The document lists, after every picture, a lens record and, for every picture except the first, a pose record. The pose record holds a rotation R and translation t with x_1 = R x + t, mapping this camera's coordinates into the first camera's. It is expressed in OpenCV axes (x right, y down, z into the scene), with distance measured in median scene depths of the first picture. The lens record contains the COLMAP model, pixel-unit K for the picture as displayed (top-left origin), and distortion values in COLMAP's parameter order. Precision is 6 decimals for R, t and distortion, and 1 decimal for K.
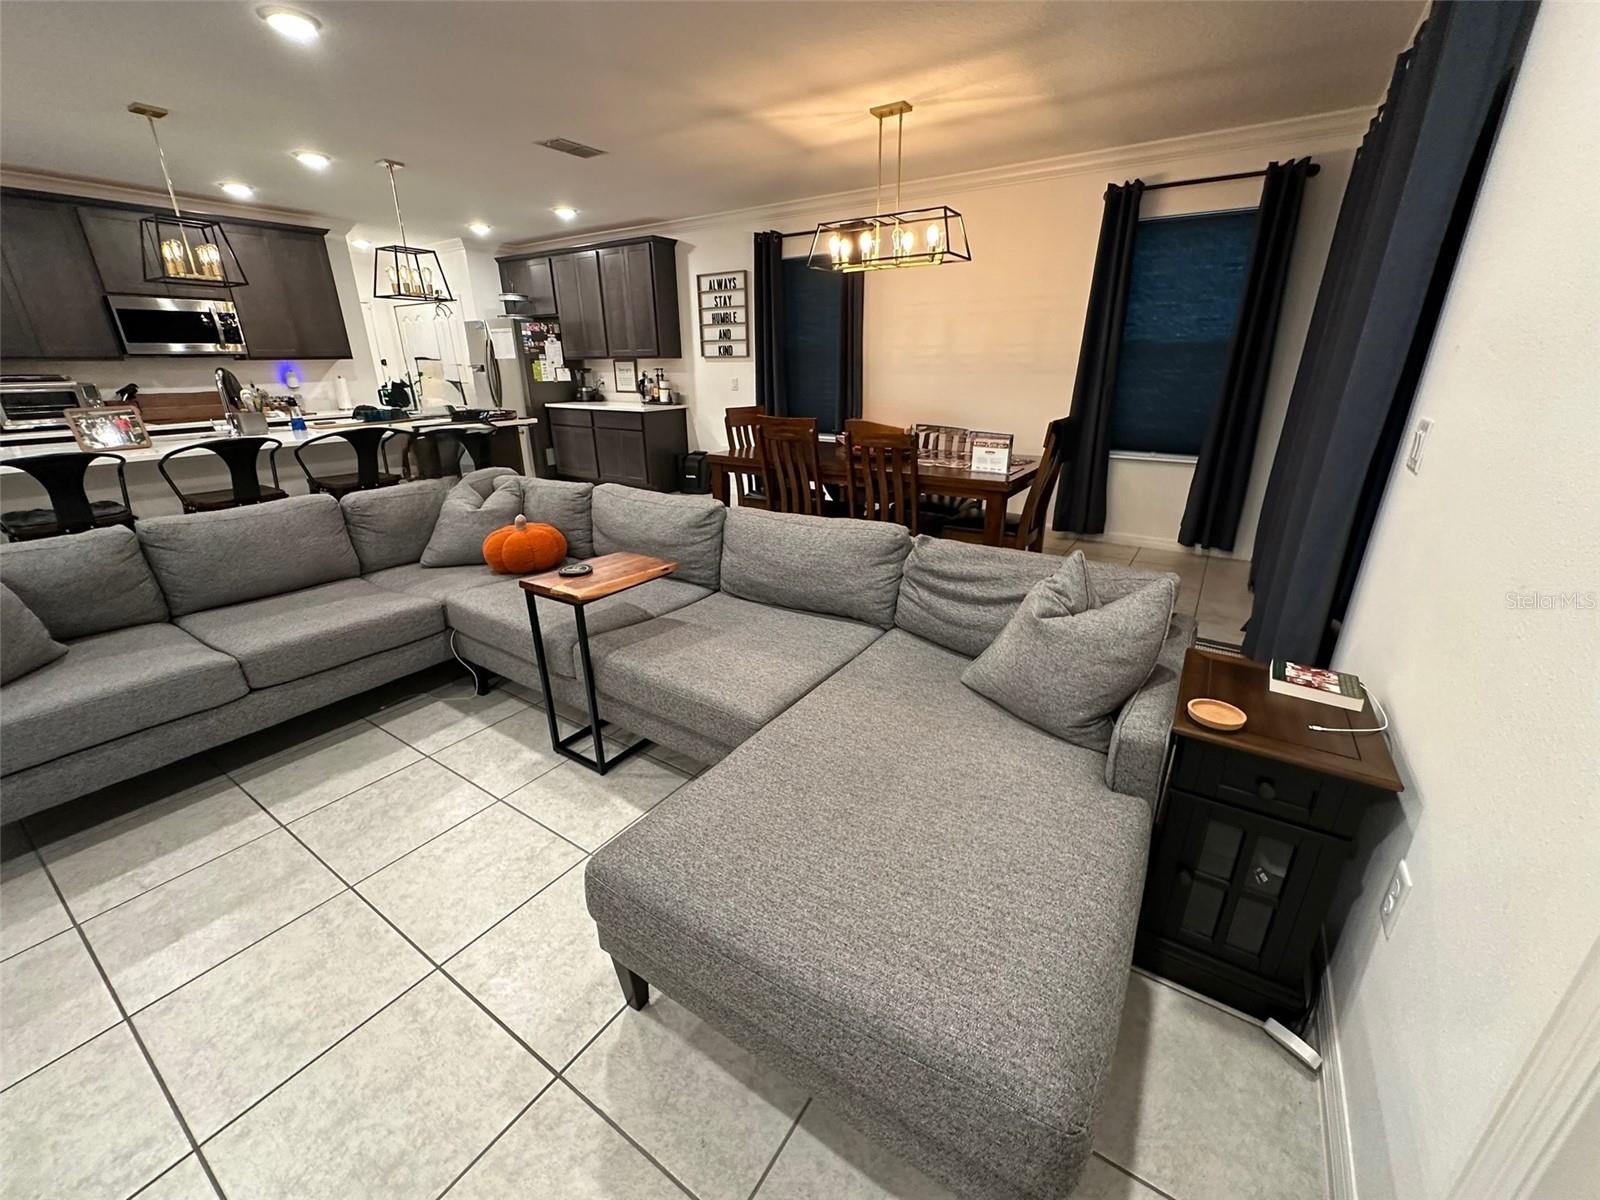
lens RADIAL K [[638.8, 0, 806.9], [0, 638.8, 595.4], [0, 0, 1]] dist [-0.006778, 0.001641]
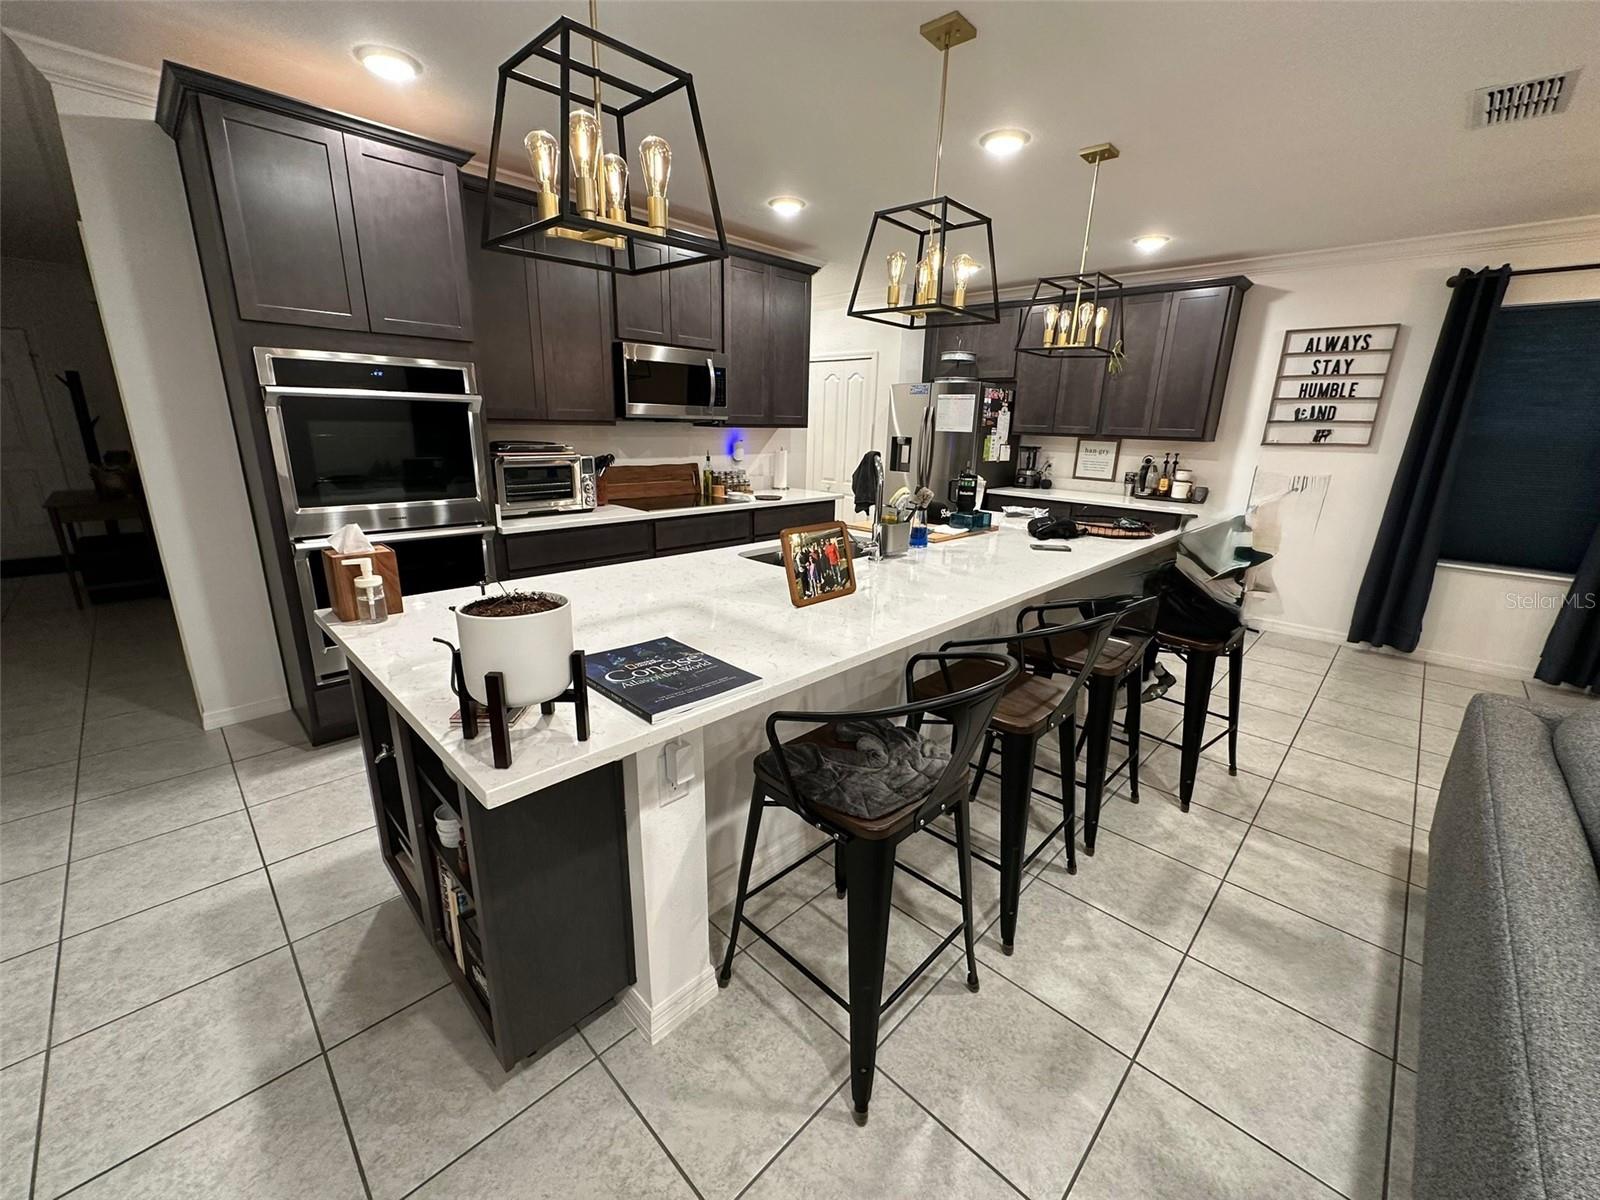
lens RADIAL K [[638.8, 0, 797.8], [0, 638.8, 599.6], [0, 0, 1]] dist [-0.006778, 0.001641]
pose [[0.980803, 0.083120, -0.176396, -0.552265], [-0.097315, 0.992544, -0.073396, -0.098799], [0.168980, 0.089153, 0.981579, 0.235937]]
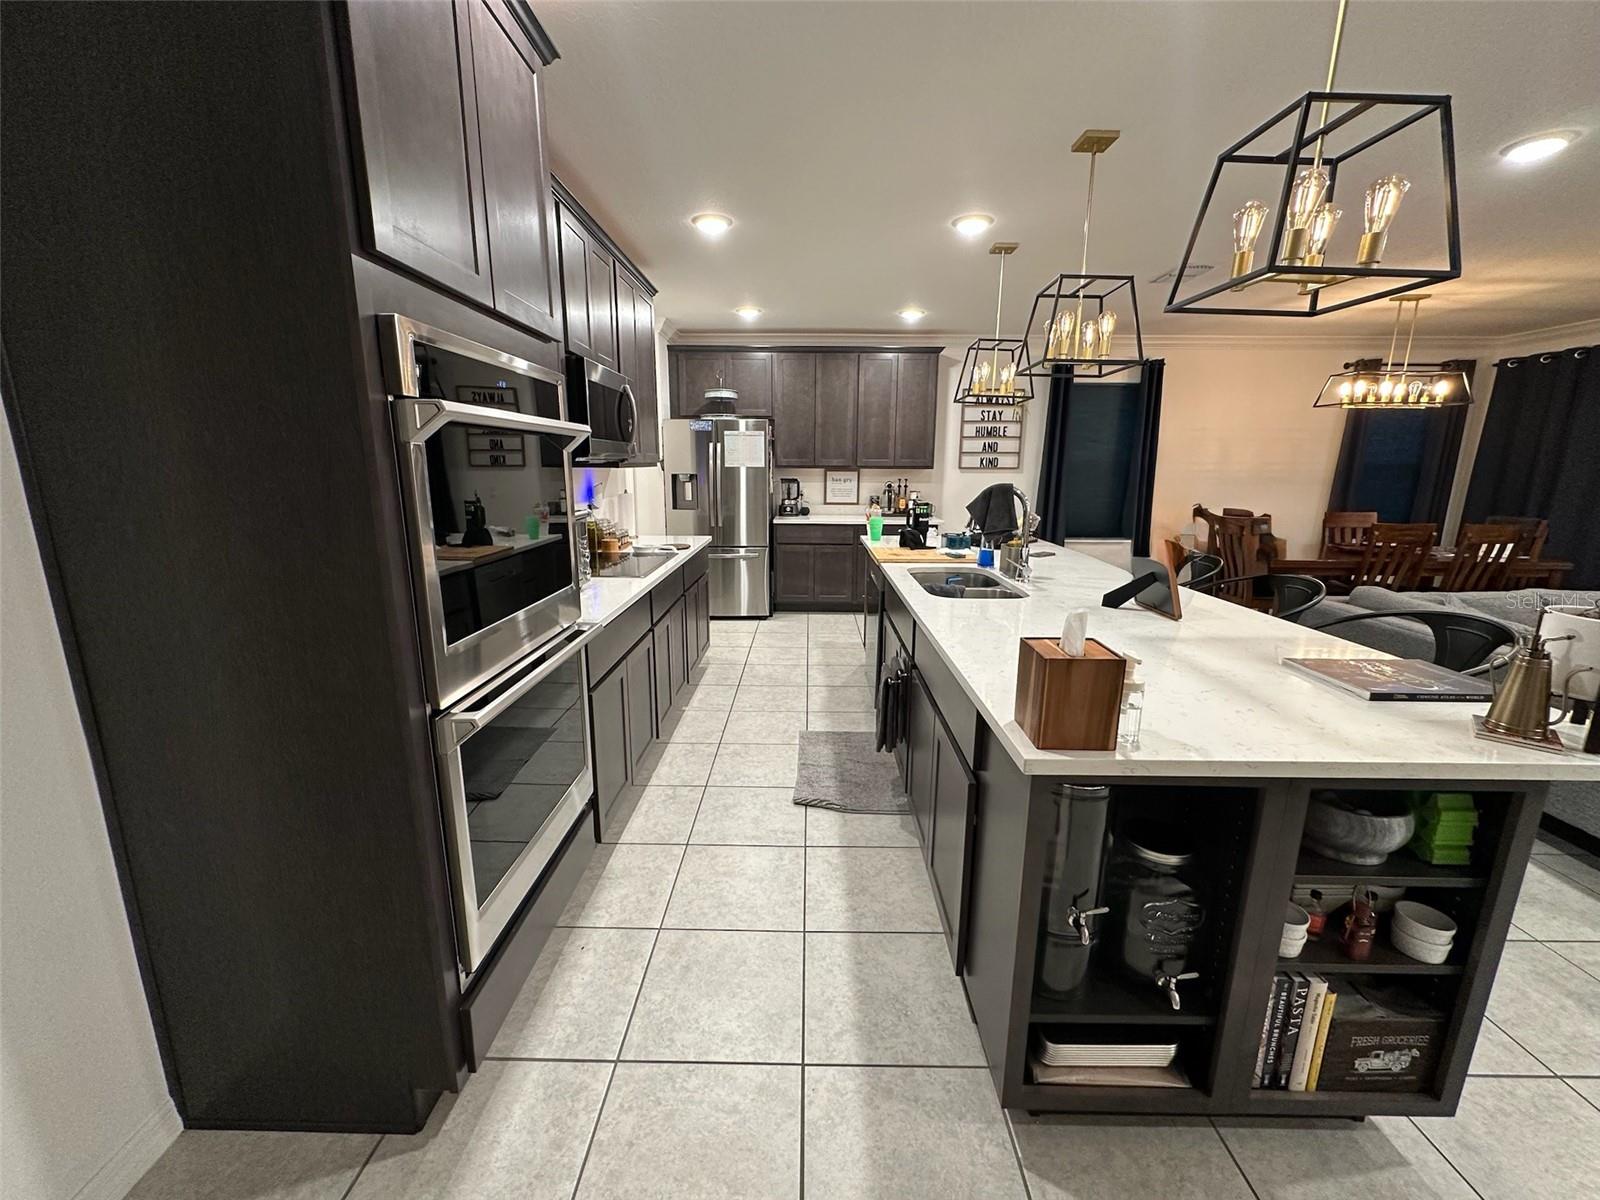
lens RADIAL K [[638.8, 0, 795.4], [0, 638.8, 601.9], [0, 0, 1]] dist [-0.006778, 0.001641]
pose [[0.847421, -0.099695, 0.521477, -0.937173], [0.173967, 0.980127, -0.095324, -0.127017], [-0.501610, 0.171499, 0.847924, 0.342774]]
